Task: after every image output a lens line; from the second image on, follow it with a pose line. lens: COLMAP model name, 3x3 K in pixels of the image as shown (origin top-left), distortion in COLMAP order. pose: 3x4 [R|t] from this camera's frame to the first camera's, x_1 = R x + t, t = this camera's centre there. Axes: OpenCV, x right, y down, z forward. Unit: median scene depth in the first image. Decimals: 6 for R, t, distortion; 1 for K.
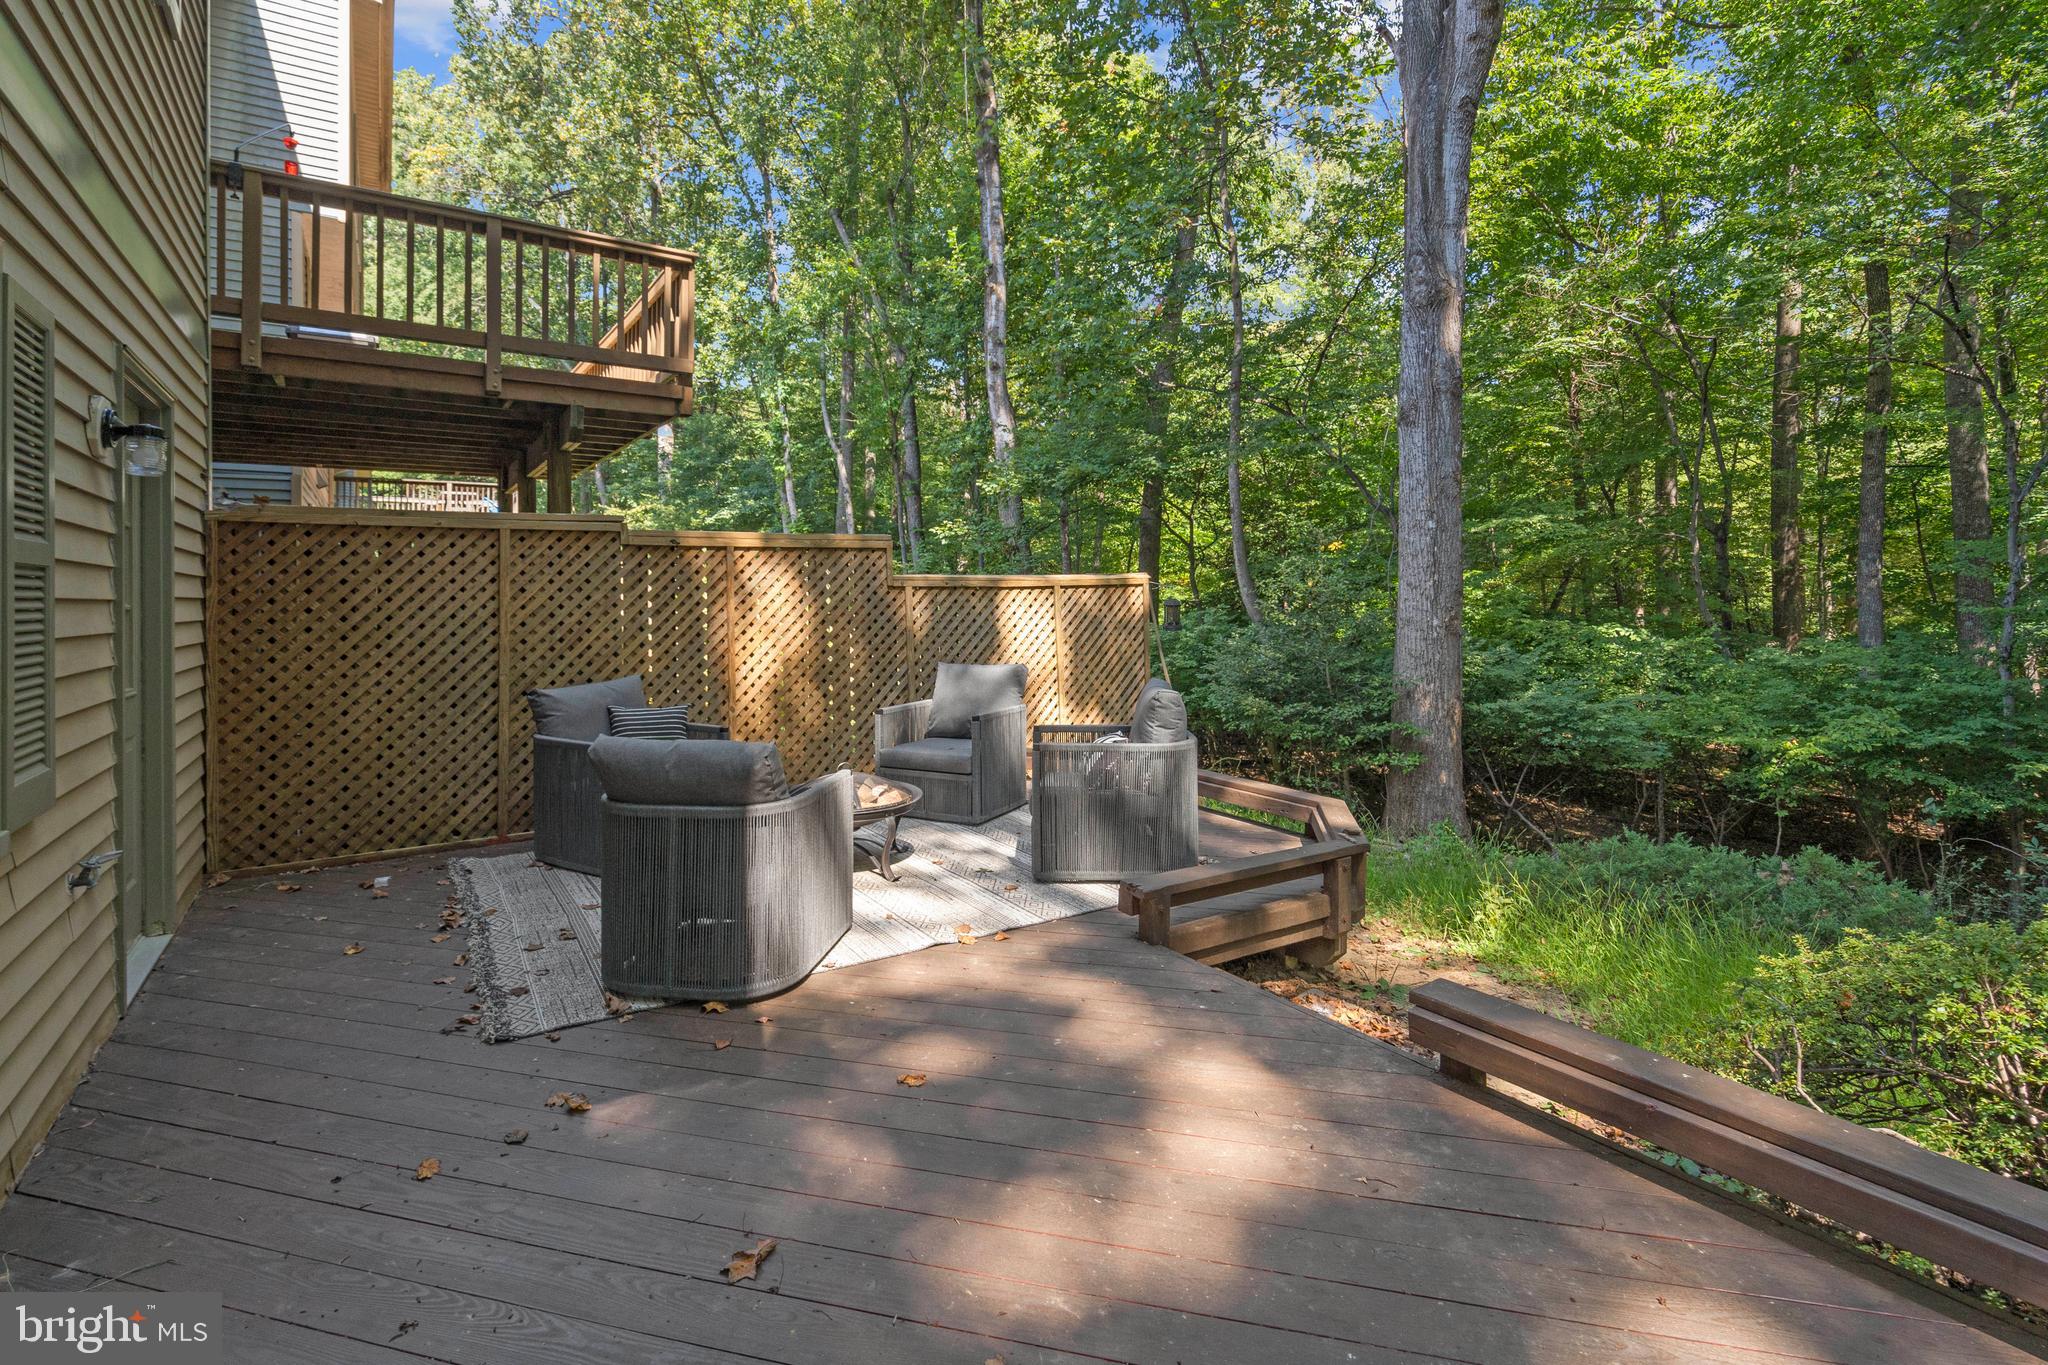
lens RADIAL K [[967.6, 0, 1023.1], [0, 967.6, 593.5], [0, 0, 1]] dist [-0.002472, -0.000178]
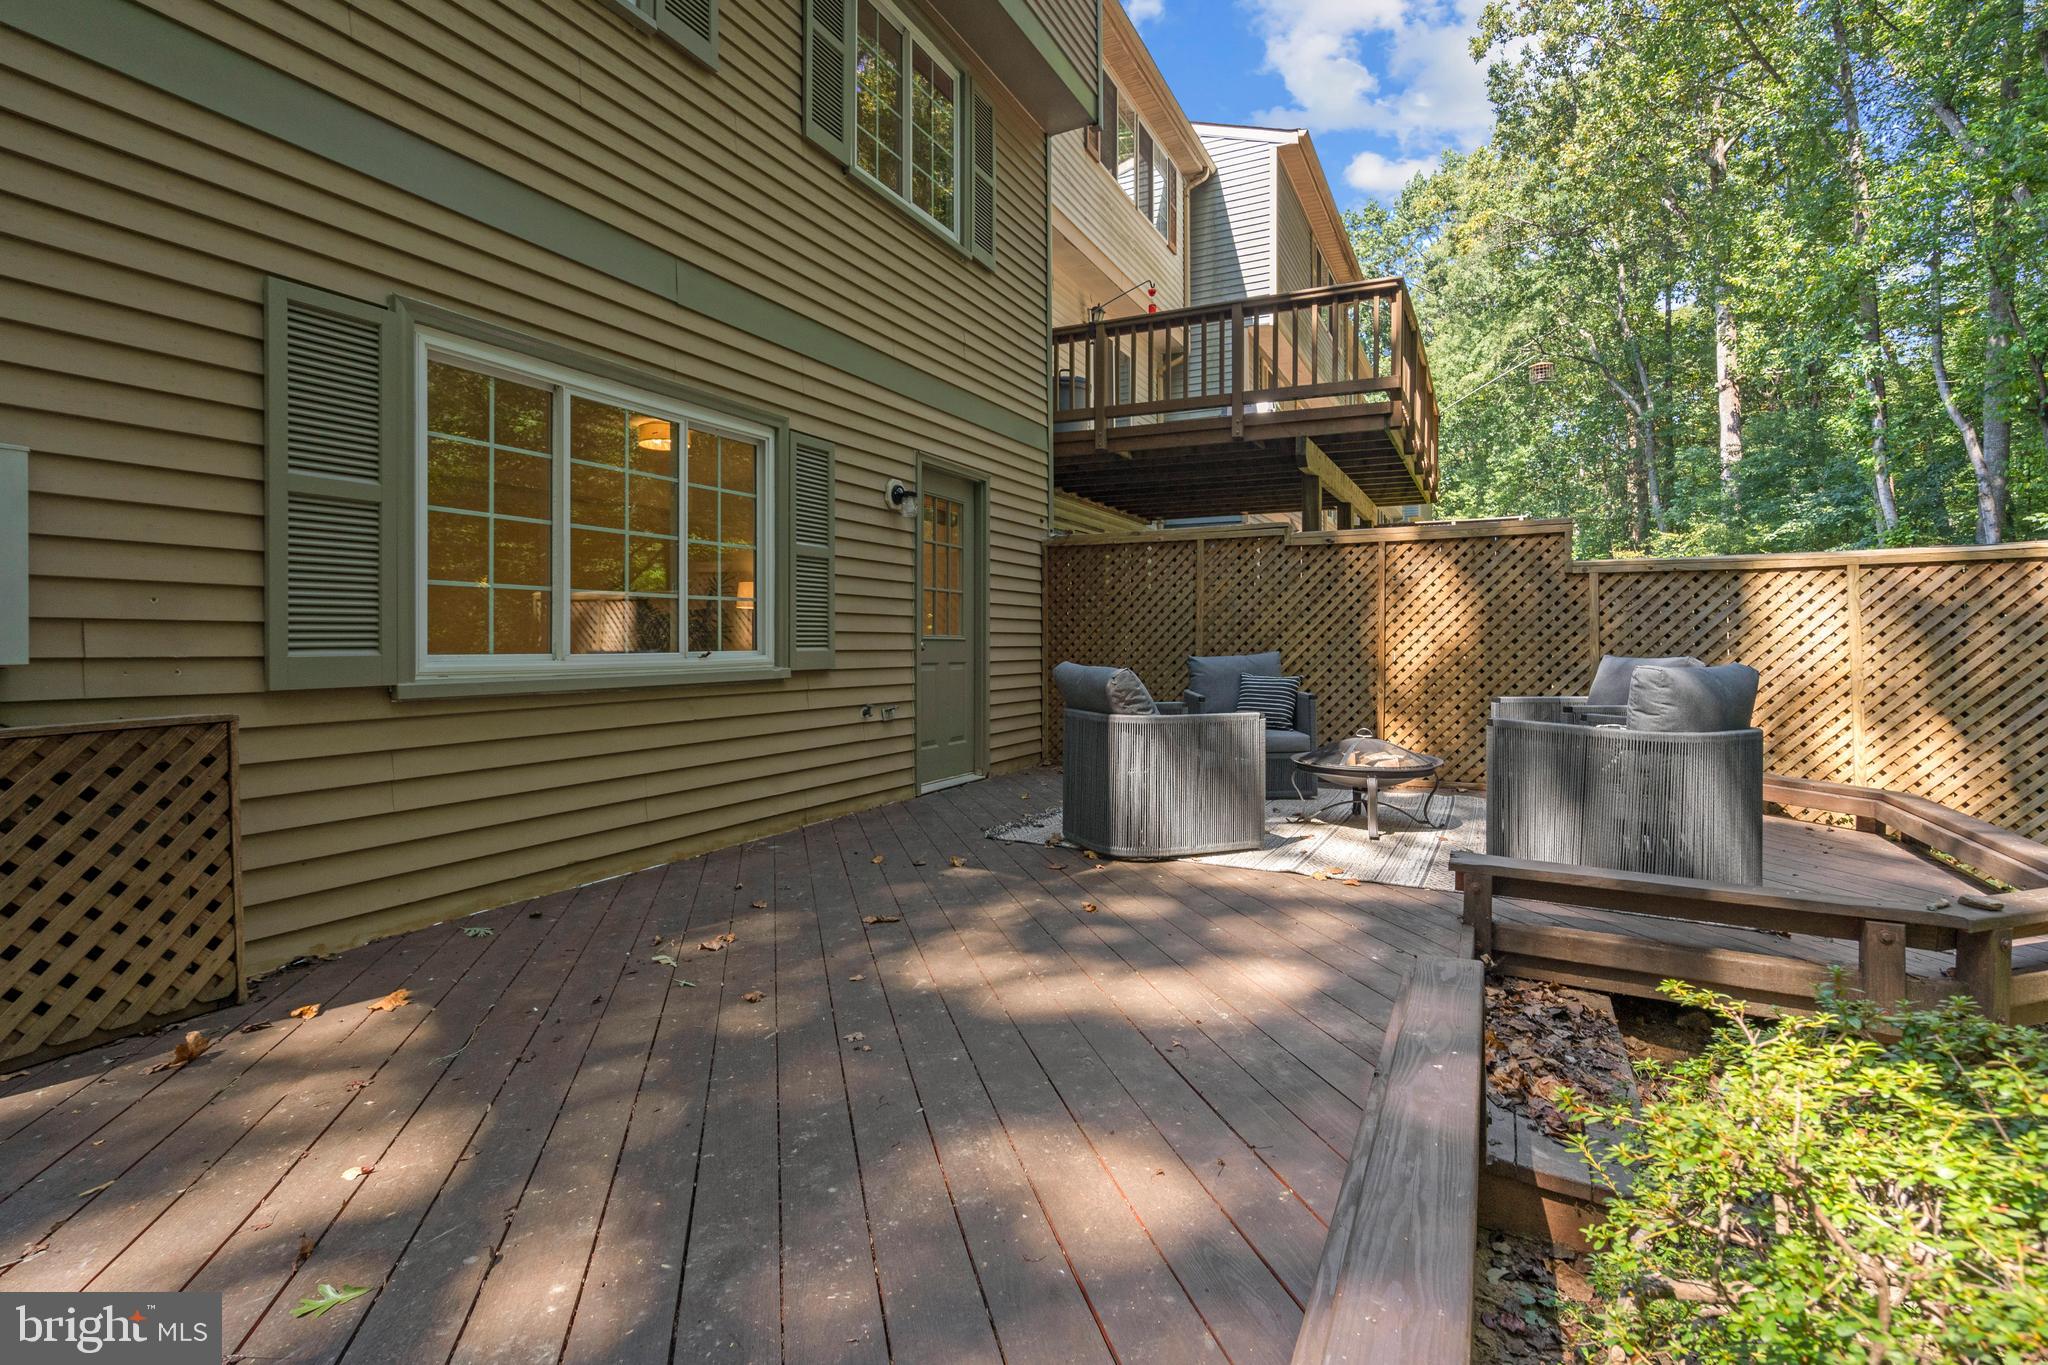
lens RADIAL K [[949.3, 0, 1023.4], [0, 949.3, 636.2], [0, 0, 1]] dist [0.000526, 0.000387]
pose [[0.500037, 0.005614, -0.865986, 0.408985], [-0.001680, 0.999983, 0.005513, 0.051299], [0.866003, -0.001302, 0.500038, 0.112227]]
